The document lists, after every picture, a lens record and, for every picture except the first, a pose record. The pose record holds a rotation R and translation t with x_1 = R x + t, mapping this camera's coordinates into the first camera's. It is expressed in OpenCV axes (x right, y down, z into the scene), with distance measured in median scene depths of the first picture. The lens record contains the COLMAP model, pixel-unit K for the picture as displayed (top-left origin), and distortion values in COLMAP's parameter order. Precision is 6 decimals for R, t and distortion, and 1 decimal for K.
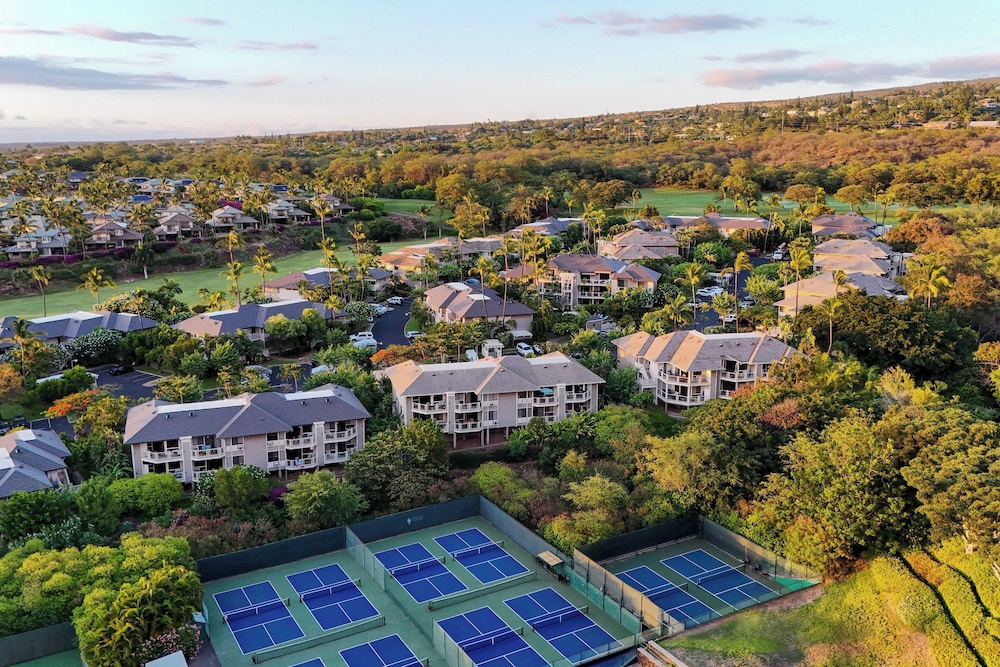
lens RADIAL K [[934.4, 0, 500.0], [0, 934.4, 333.5], [0, 0, 1]] dist [0.027303, -0.010919]
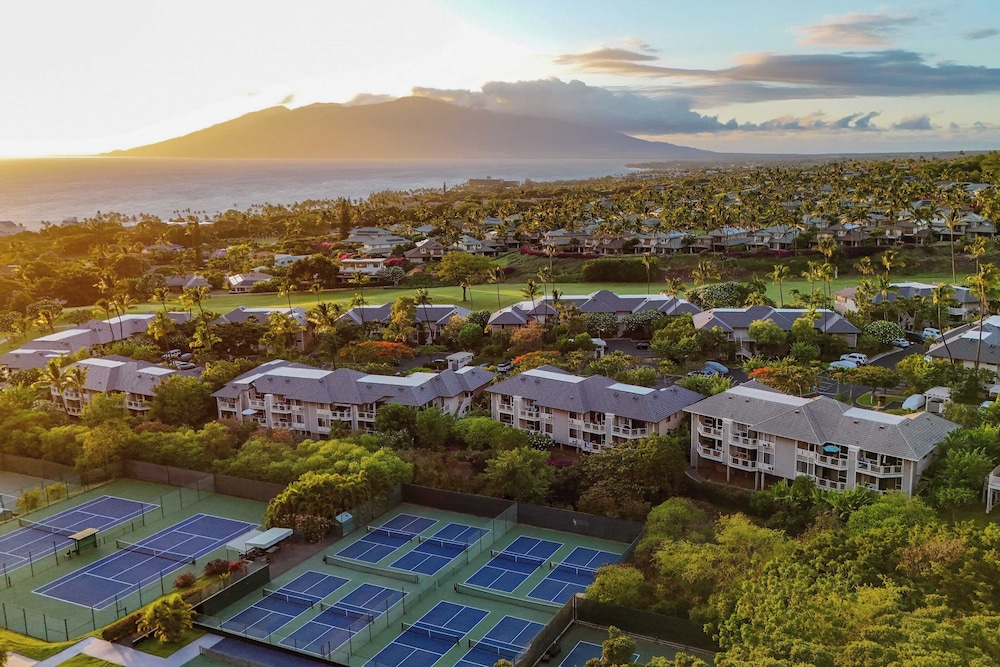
lens RADIAL K [[886.8, 0, 553.4], [0, 886.8, 329.7], [0, 0, 1]] dist [0.002532, -0.003186]
pose [[0.557782, 0.163270, -0.813770, 0.221641], [-0.167240, 0.982460, 0.082484, -0.026887], [0.812963, 0.090087, 0.575304, 0.147609]]
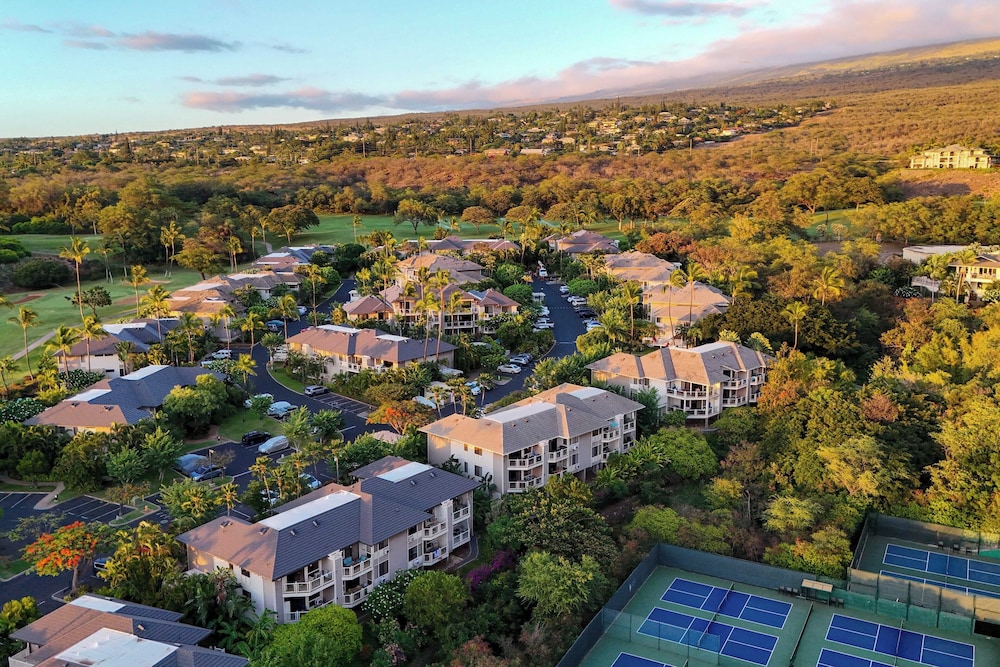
lens RADIAL K [[934.4, 0, 500.0], [0, 934.4, 333.5], [0, 0, 1]] dist [0.027303, -0.010919]
pose [[0.832598, -0.097554, 0.545220, -0.235968], [0.110530, 0.993832, 0.009034, -0.022198], [-0.542738, 0.052741, 0.838245, 0.106425]]
